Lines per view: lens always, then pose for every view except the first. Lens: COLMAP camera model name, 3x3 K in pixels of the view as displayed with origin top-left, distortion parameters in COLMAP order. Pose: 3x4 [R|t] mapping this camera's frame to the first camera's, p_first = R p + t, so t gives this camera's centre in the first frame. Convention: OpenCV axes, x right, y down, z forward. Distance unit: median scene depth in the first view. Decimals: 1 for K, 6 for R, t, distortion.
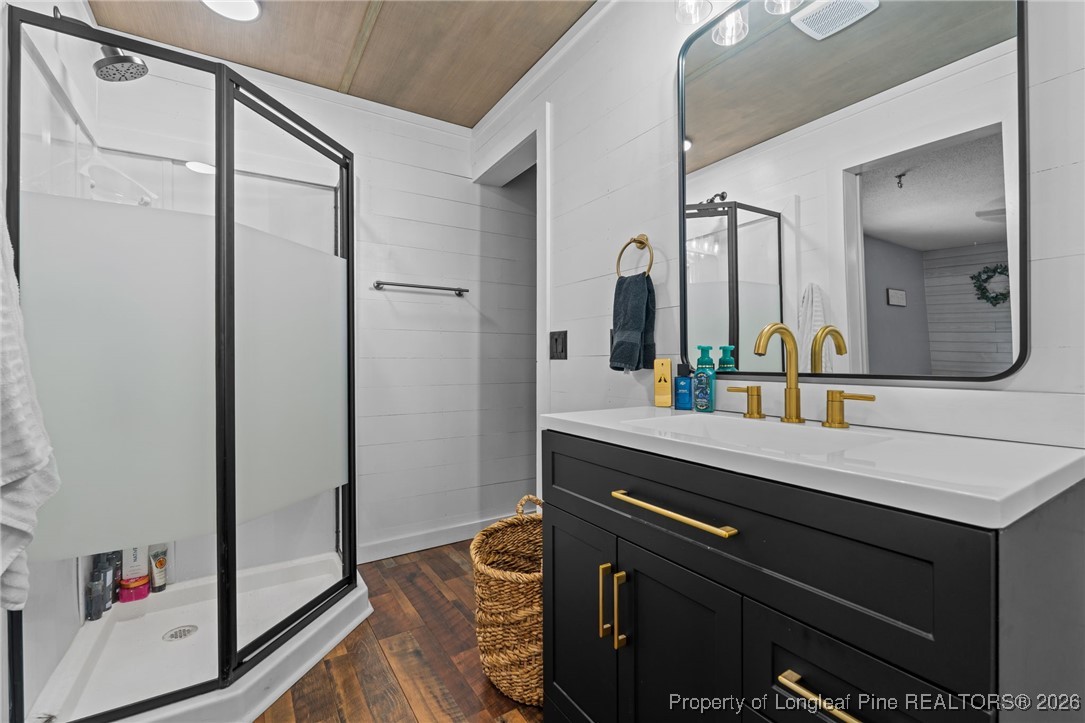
lens RADIAL K [[471.1, 0, 540.2], [0, 471.1, 364.0], [0, 0, 1]] dist [-0.000194, -0.000045]
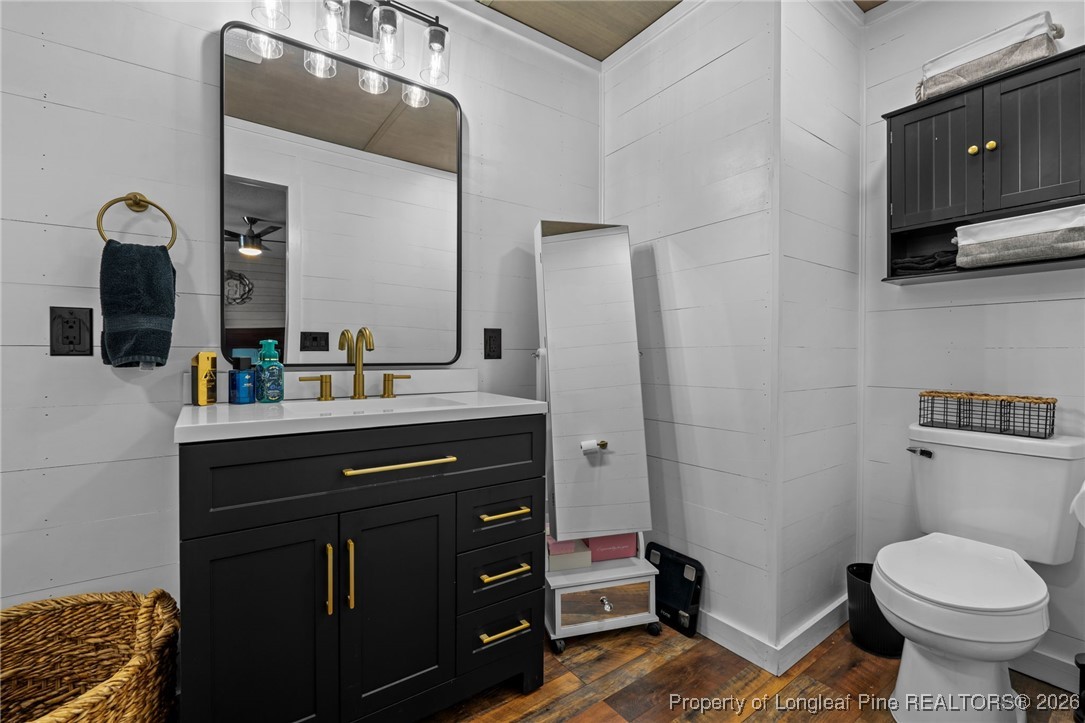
lens RADIAL K [[471.1, 0, 540.0], [0, 471.1, 355.6], [0, 0, 1]] dist [-0.000194, -0.000045]
pose [[-0.055886, 0.000636, 0.998437, -0.819665], [0.002945, 0.999996, -0.000473, -0.001617], [-0.998433, 0.002914, -0.055888, 0.501485]]
